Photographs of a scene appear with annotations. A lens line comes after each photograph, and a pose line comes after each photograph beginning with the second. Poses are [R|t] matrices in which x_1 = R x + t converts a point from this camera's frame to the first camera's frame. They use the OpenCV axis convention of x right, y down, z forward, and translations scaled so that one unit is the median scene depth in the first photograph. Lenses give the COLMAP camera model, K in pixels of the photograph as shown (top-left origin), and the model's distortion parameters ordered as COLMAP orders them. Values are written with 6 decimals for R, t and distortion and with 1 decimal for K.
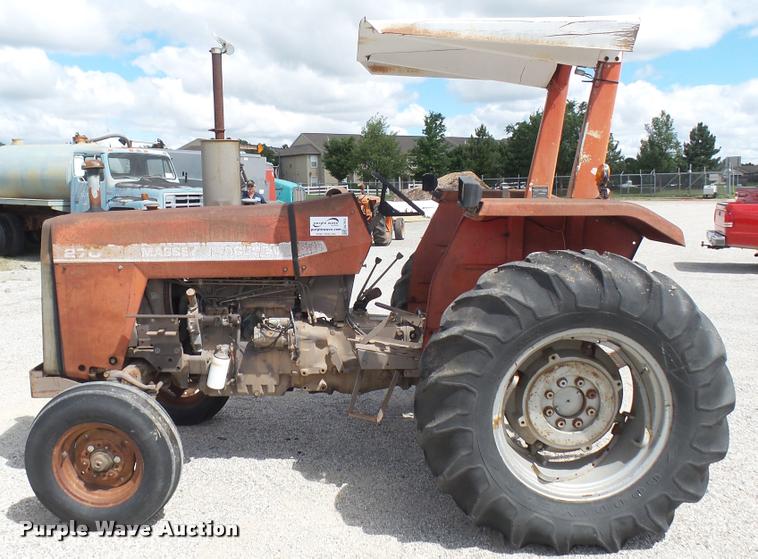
lens RADIAL K [[709.6, 0, 361.7], [0, 709.6, 267.3], [0, 0, 1]] dist [-0.011079, 0.000000]
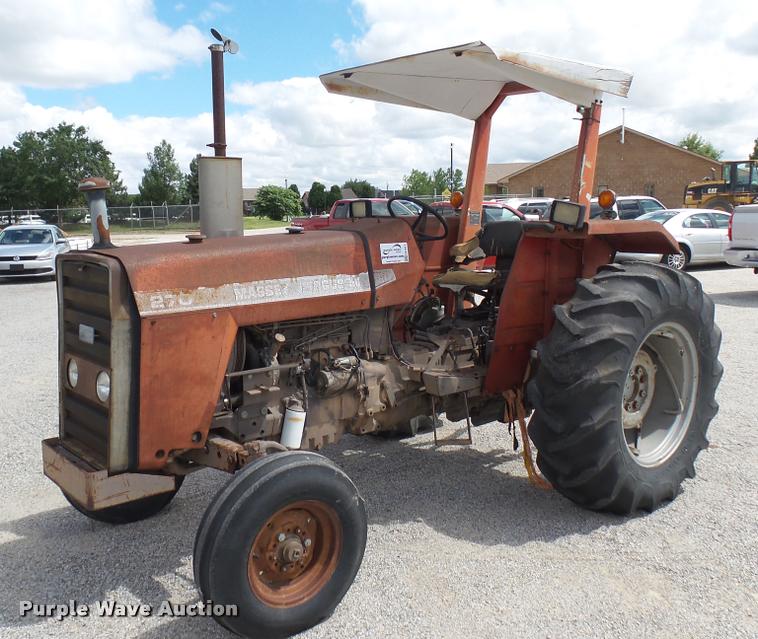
lens RADIAL K [[783.8, 0, 378.2], [0, 783.8, 315.3], [0, 0, 1]] dist [0.003376, 0.000000]
pose [[0.770538, -0.090254, 0.630972, -0.739238], [0.086417, 0.995576, 0.036874, -0.015909], [-0.631509, 0.026114, 0.774929, 0.204192]]
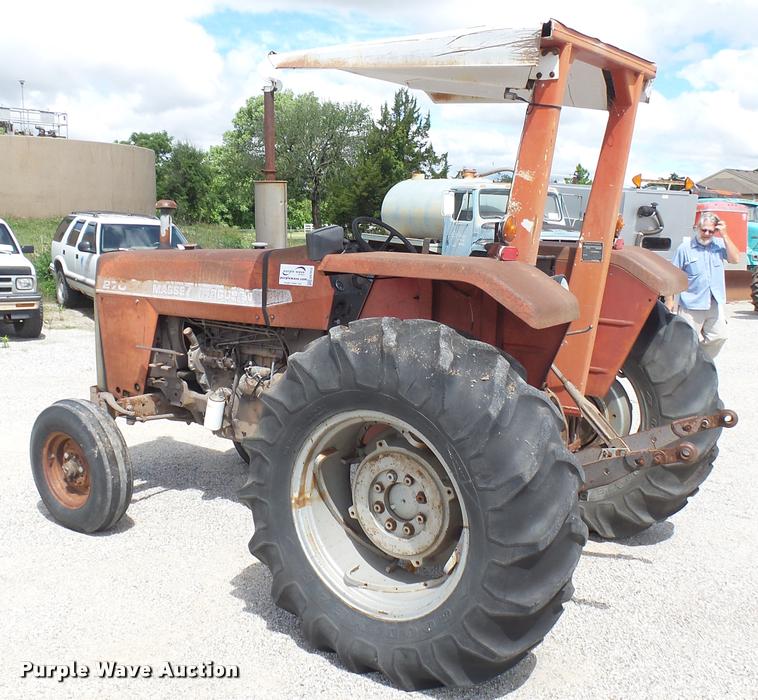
lens RADIAL K [[872.8, 0, 381.0], [0, 872.8, 353.0], [0, 0, 1]] dist [-0.008805, 0.000000]
pose [[0.808614, 0.112473, -0.577488, 0.724366], [-0.096131, 0.993624, 0.058915, -0.034920], [0.580432, 0.007875, 0.814271, 0.131678]]
